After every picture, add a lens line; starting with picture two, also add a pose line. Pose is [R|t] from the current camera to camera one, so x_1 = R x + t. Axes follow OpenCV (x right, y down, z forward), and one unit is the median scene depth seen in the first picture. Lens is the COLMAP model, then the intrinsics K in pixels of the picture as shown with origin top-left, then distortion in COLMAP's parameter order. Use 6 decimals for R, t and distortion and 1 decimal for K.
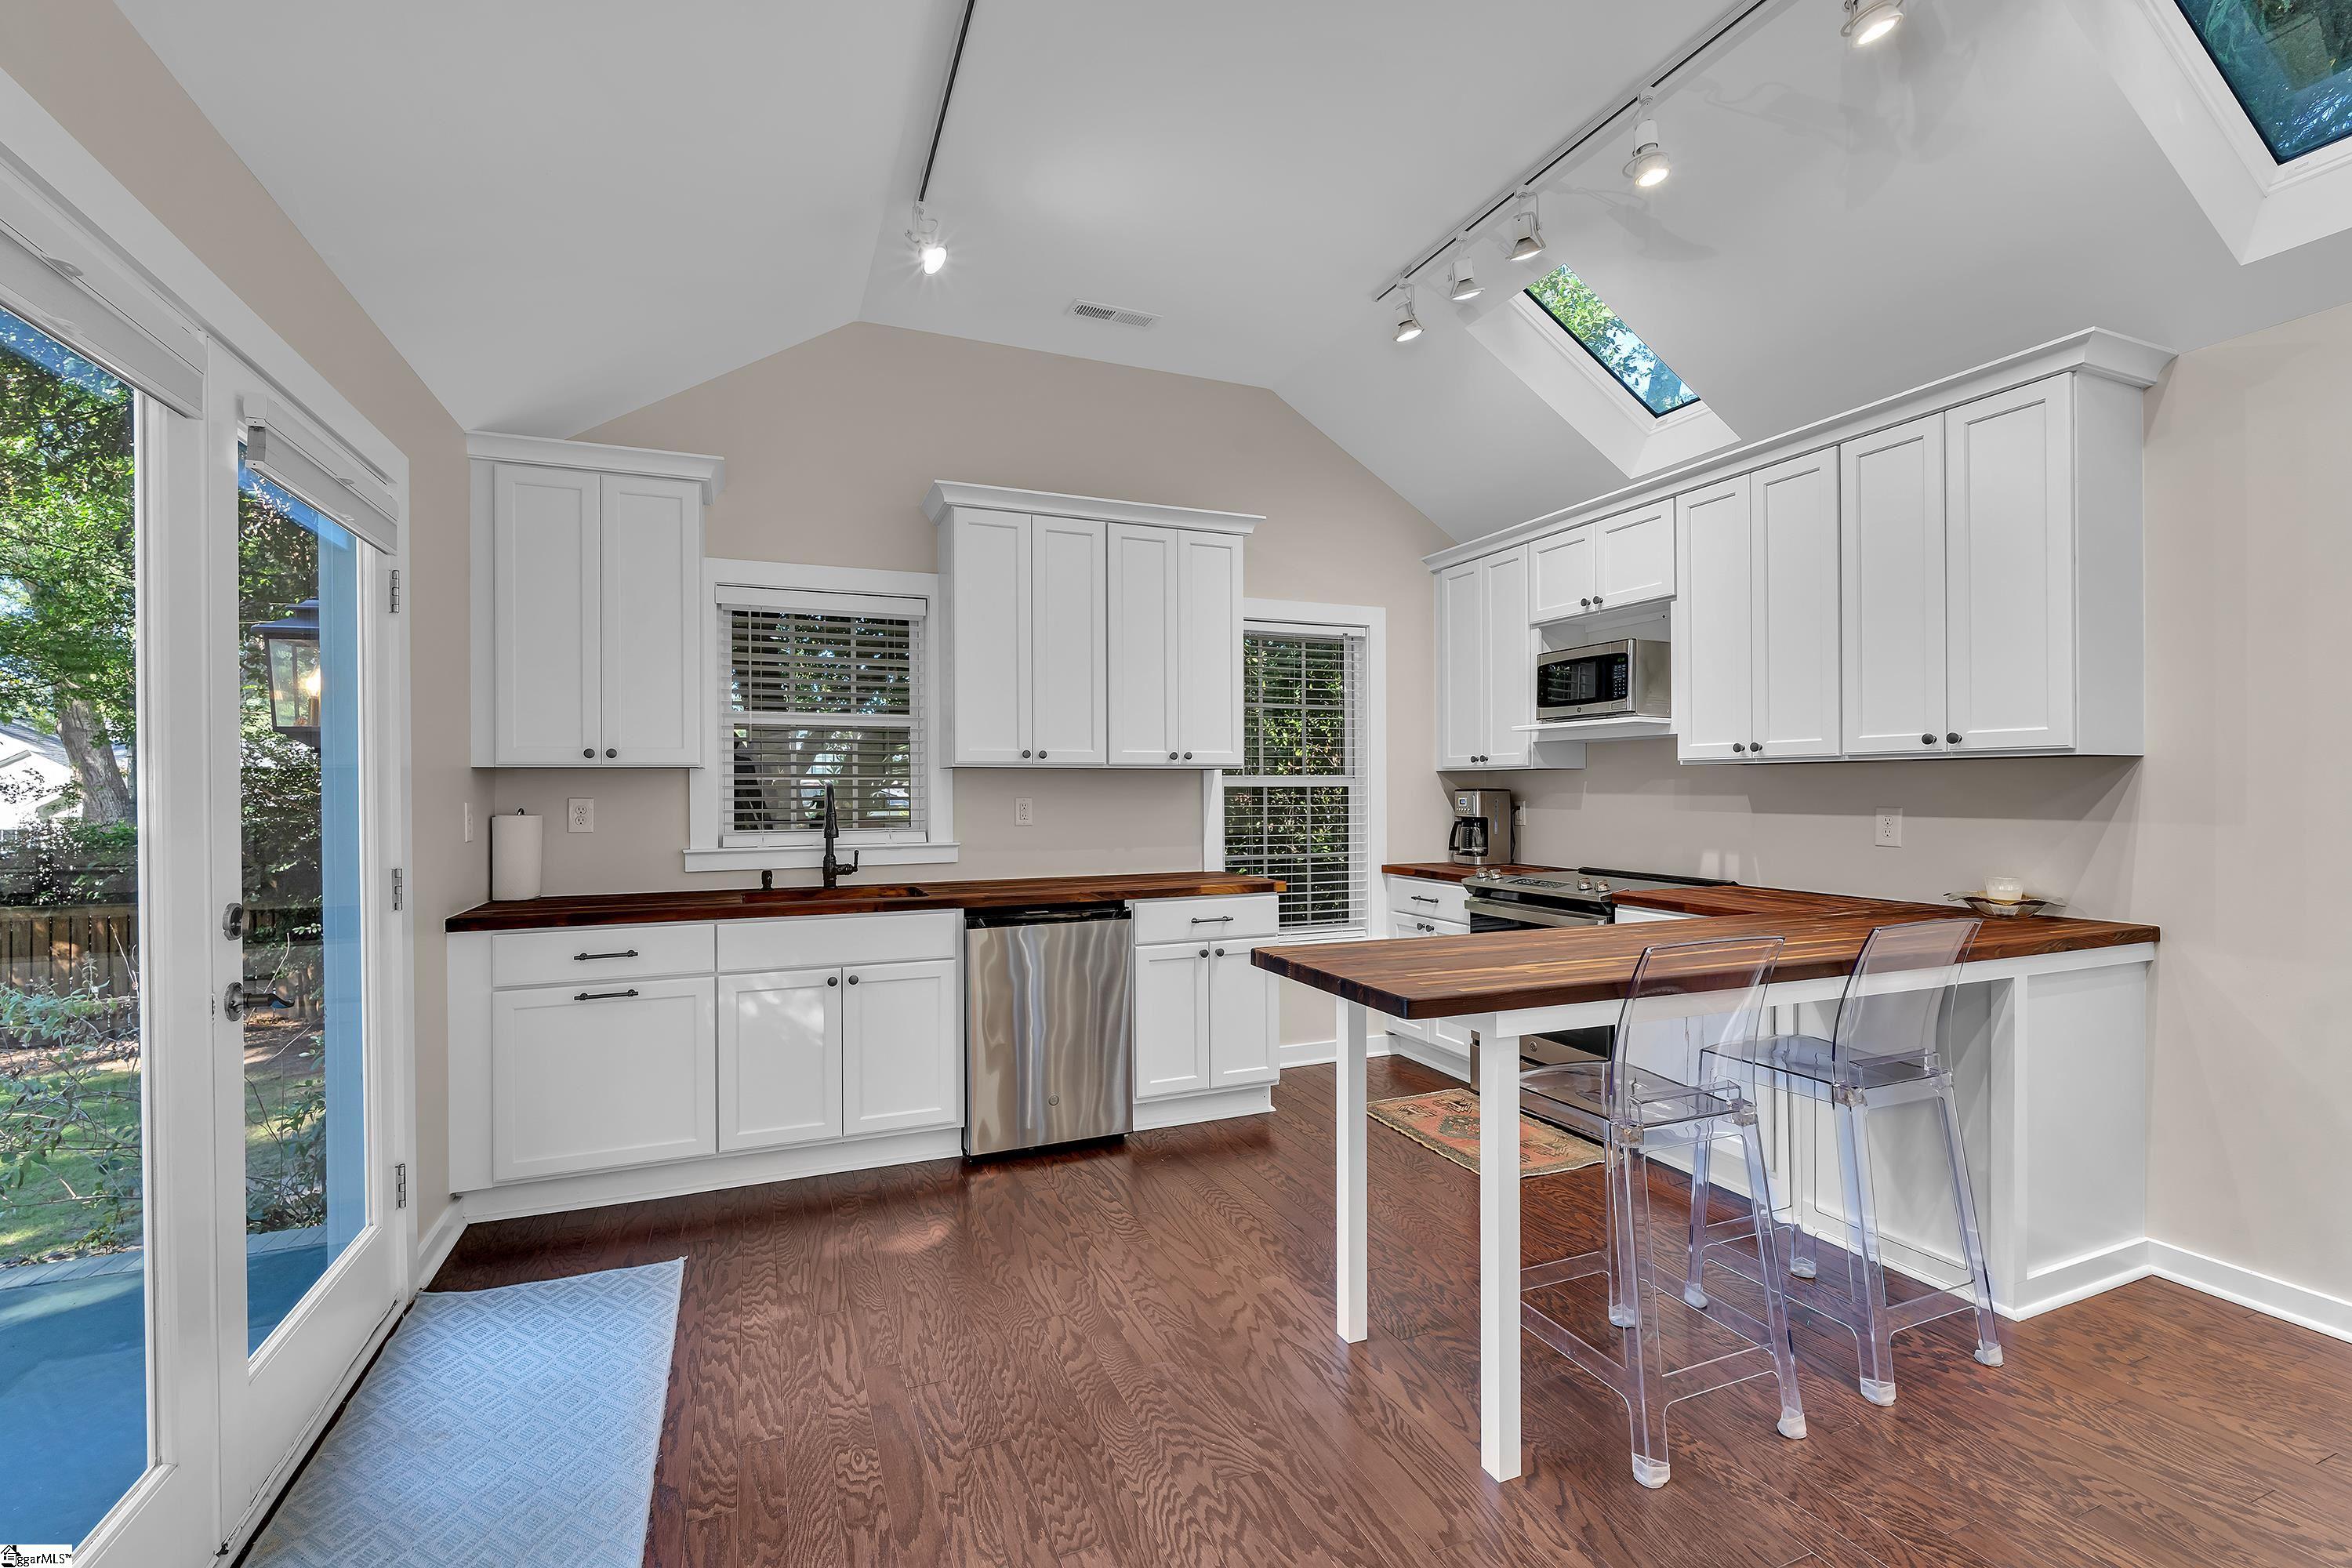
lens RADIAL K [[1015.8, 0, 1176.0], [0, 1015.8, 784.0], [0, 0, 1]] dist [-0.000663, -0.000343]
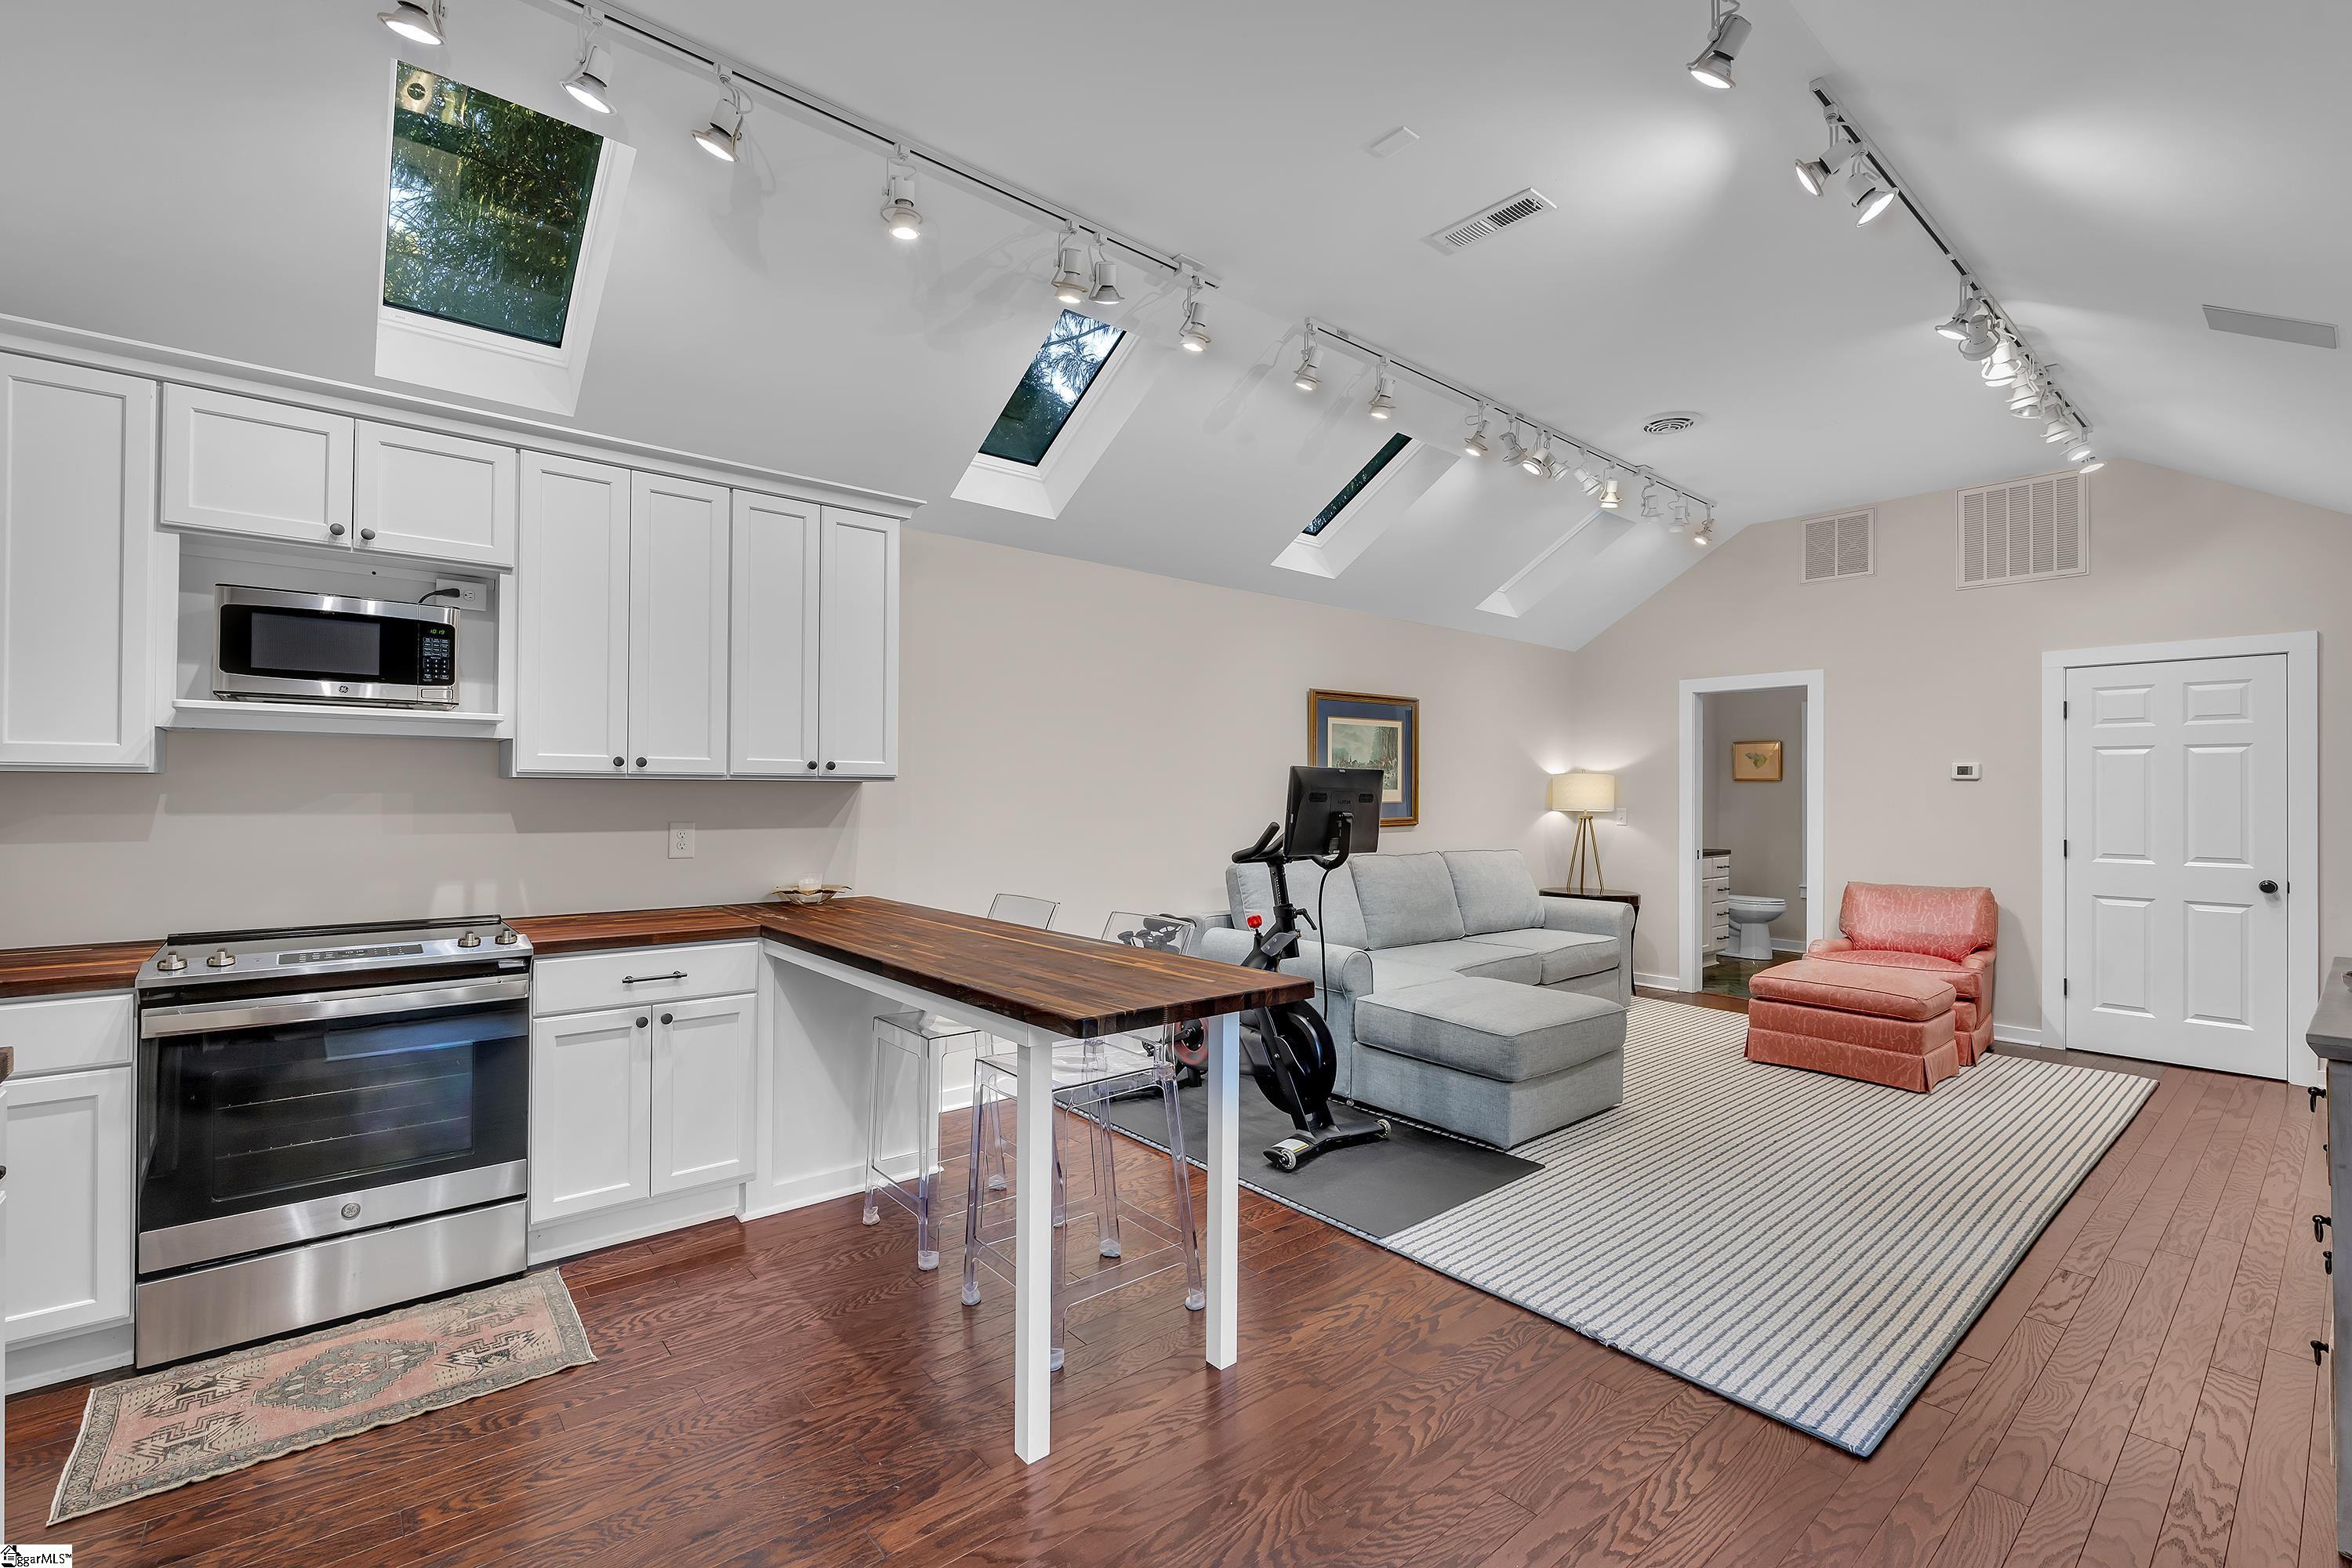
lens RADIAL K [[1015.8, 0, 1176.0], [0, 1015.8, 784.0], [0, 0, 1]] dist [-0.000663, -0.000343]
pose [[-0.294409, 0.008996, 0.955637, -0.481611], [-0.008871, 0.999887, -0.012146, -0.008783], [-0.955638, -0.012053, -0.294296, 0.801252]]
